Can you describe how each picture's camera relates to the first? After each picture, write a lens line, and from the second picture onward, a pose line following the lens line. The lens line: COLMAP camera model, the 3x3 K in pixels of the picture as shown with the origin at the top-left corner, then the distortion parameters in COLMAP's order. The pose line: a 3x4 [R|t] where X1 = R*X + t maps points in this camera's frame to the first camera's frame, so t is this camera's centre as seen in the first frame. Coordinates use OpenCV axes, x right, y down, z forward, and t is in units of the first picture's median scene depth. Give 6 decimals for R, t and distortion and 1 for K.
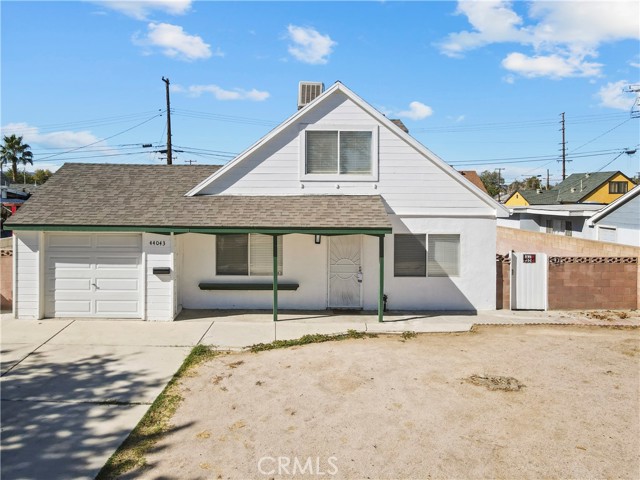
lens RADIAL K [[472.2, 0, 281.2], [0, 472.2, 222.8], [0, 0, 1]] dist [0.014966, -0.002700]
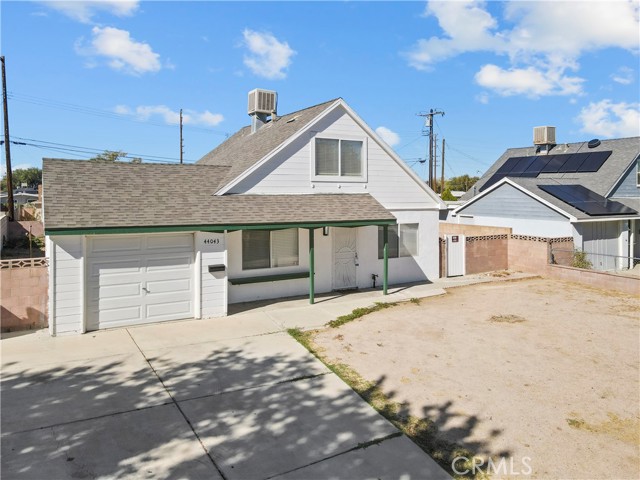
lens RADIAL K [[472.2, 0, 325.8], [0, 472.2, 211.7], [0, 0, 1]] dist [0.014966, -0.002700]
pose [[0.870010, -0.024548, 0.492423, -0.535743], [0.034982, 0.999316, -0.011988, -0.000202], [-0.491792, 0.027656, 0.870273, -0.012296]]
